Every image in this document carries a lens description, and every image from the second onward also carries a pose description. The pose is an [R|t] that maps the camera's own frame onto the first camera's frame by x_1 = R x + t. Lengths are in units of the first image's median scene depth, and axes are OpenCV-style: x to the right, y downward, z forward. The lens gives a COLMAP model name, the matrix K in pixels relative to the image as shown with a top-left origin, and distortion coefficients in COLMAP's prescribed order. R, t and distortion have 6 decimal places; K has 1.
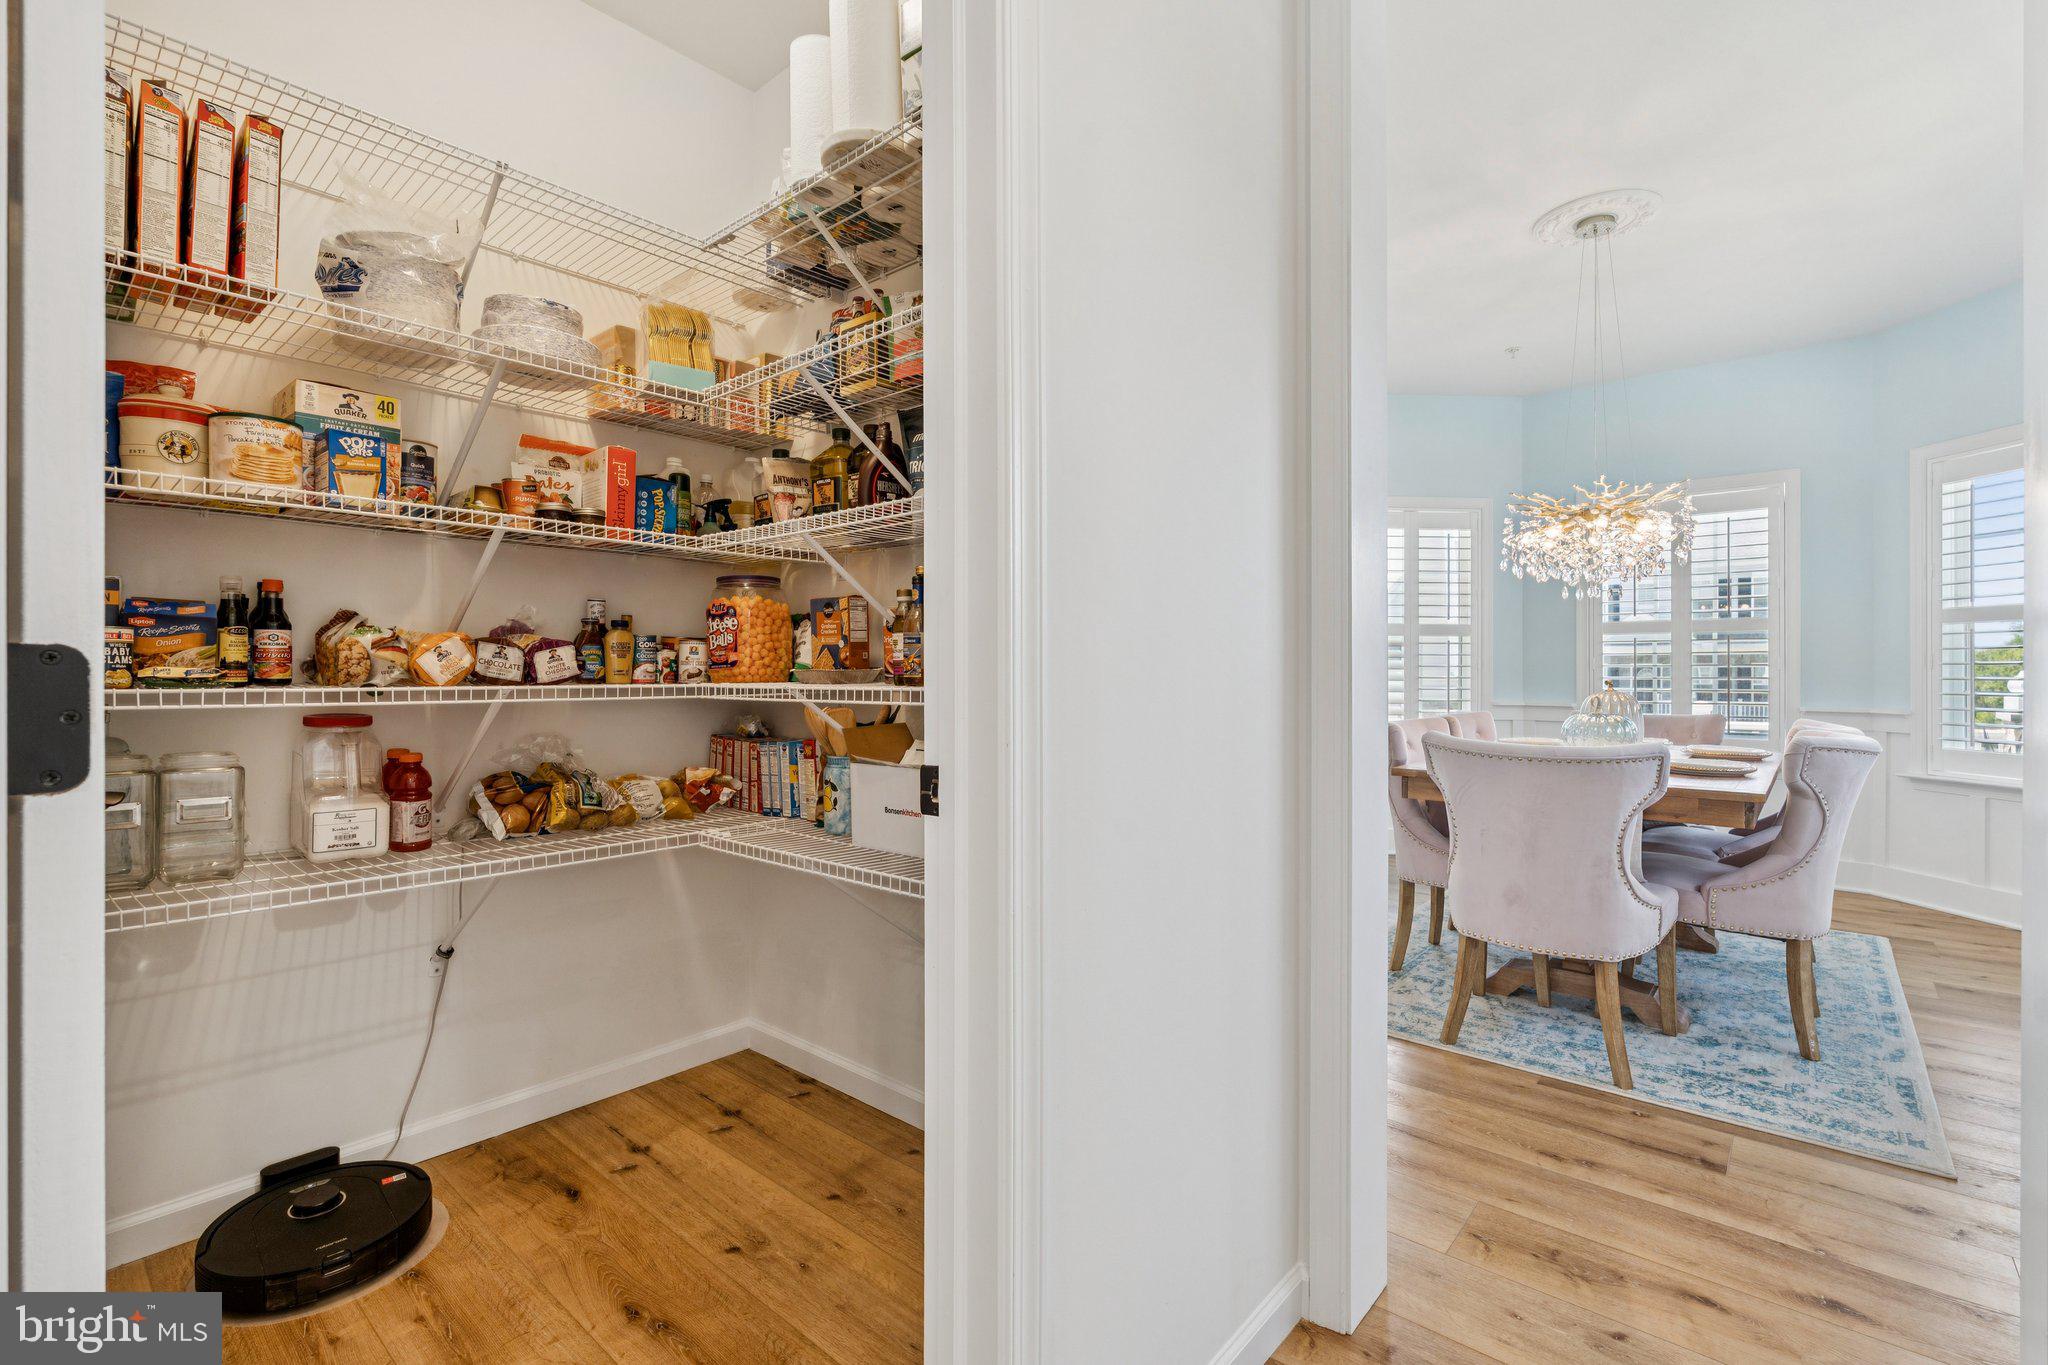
lens RADIAL K [[909.2, 0, 1030.2], [0, 909.2, 675.6], [0, 0, 1]] dist [-0.001787, 0.001167]
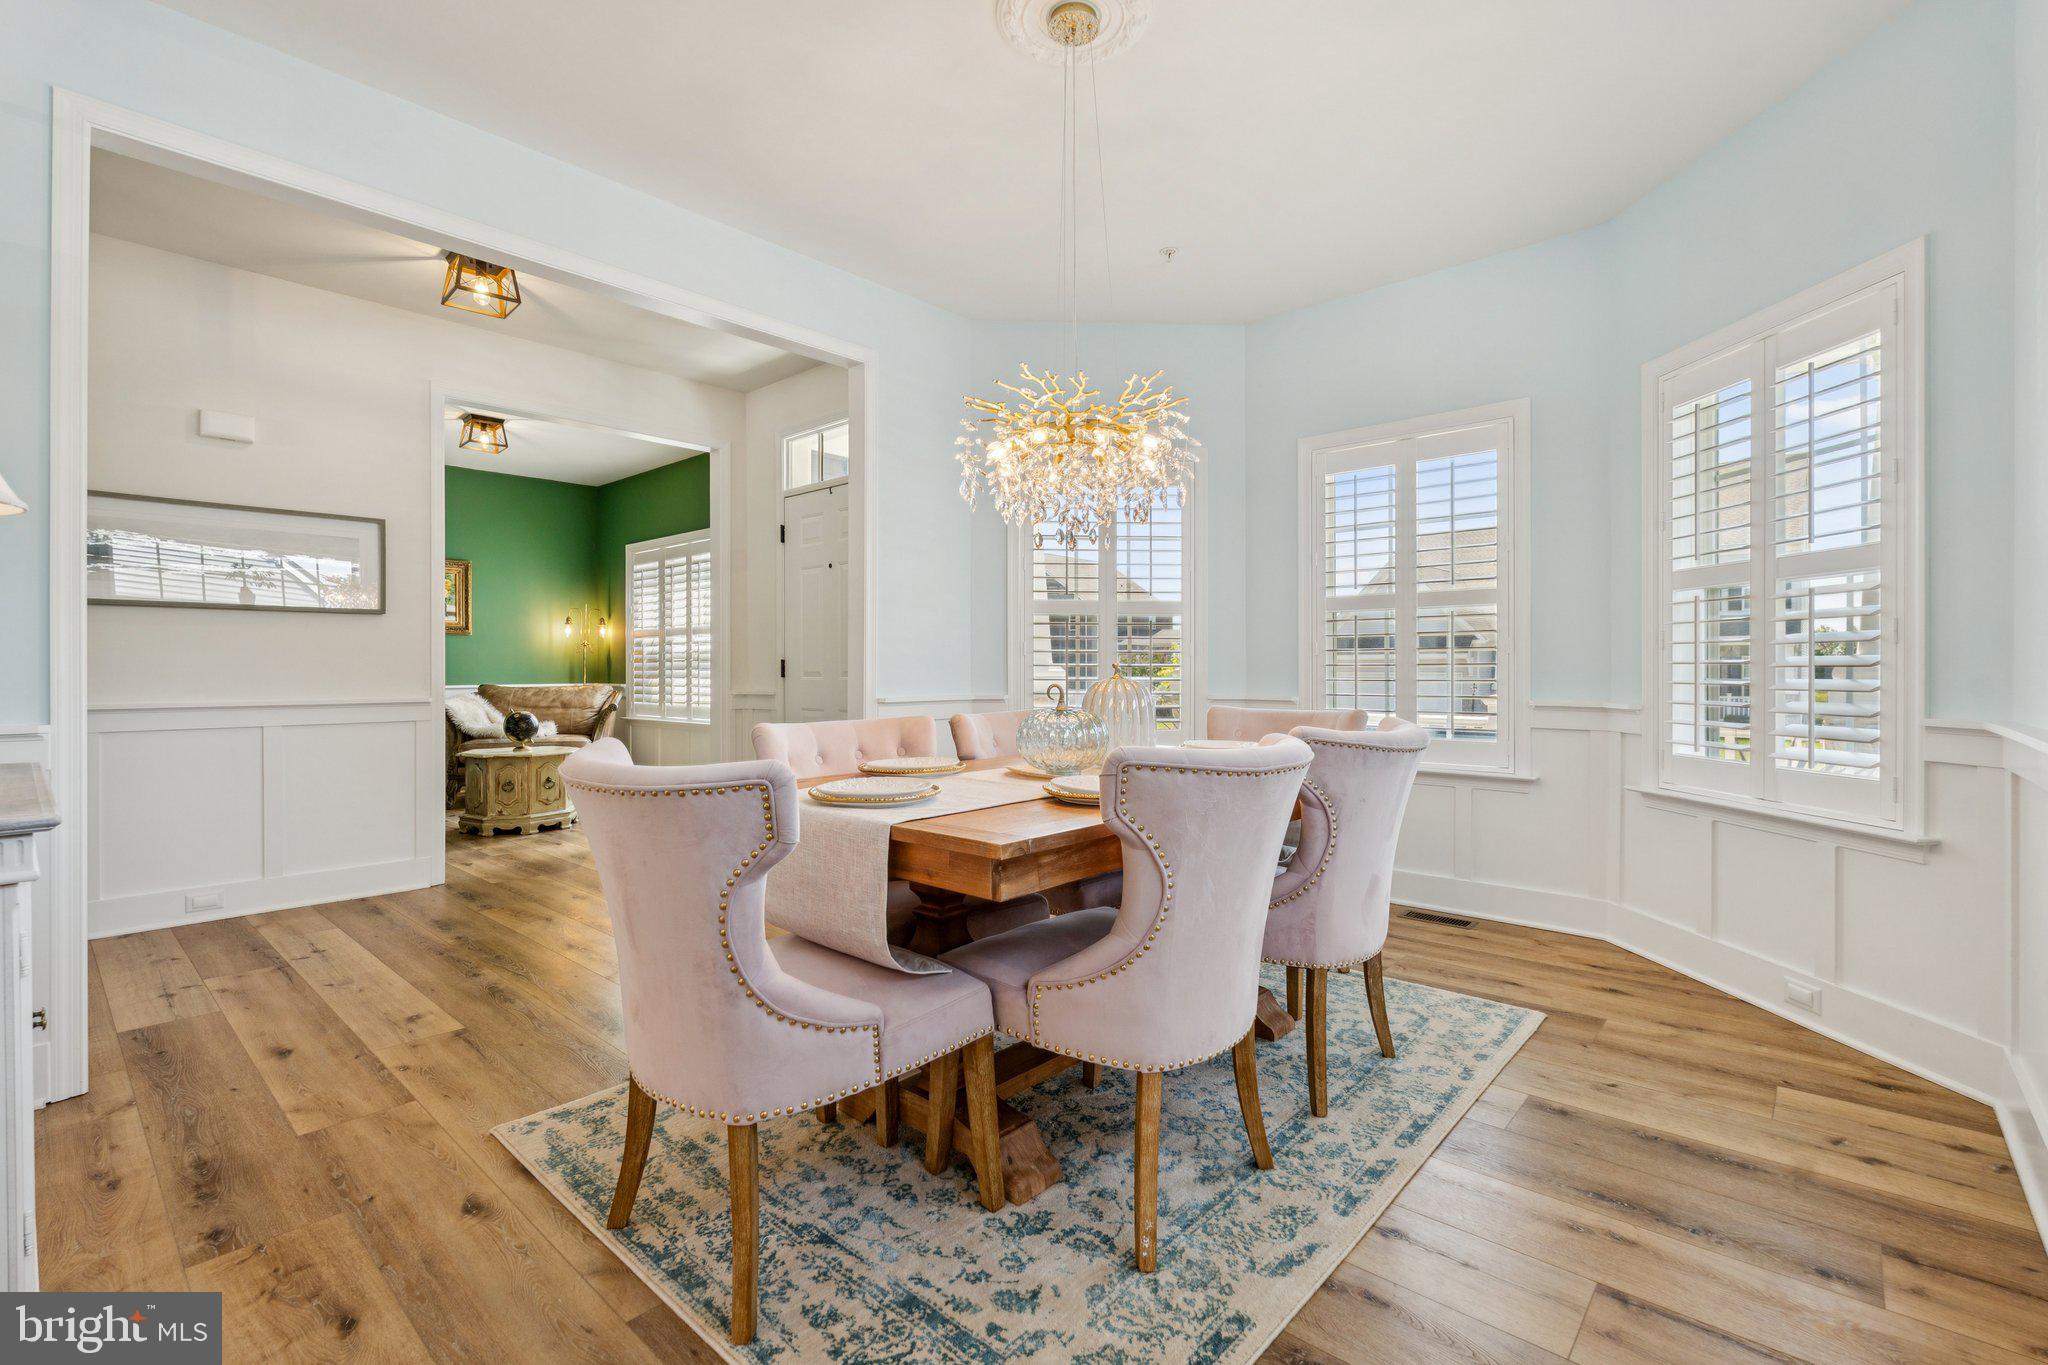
lens RADIAL K [[909.2, 0, 1021.0], [0, 909.2, 675.0], [0, 0, 1]] dist [-0.001787, 0.001167]
pose [[0.999816, -0.003637, -0.018826, 0.746986], [0.003704, 0.999987, 0.003570, 0.015211], [0.018813, -0.003639, 0.999816, 0.361259]]
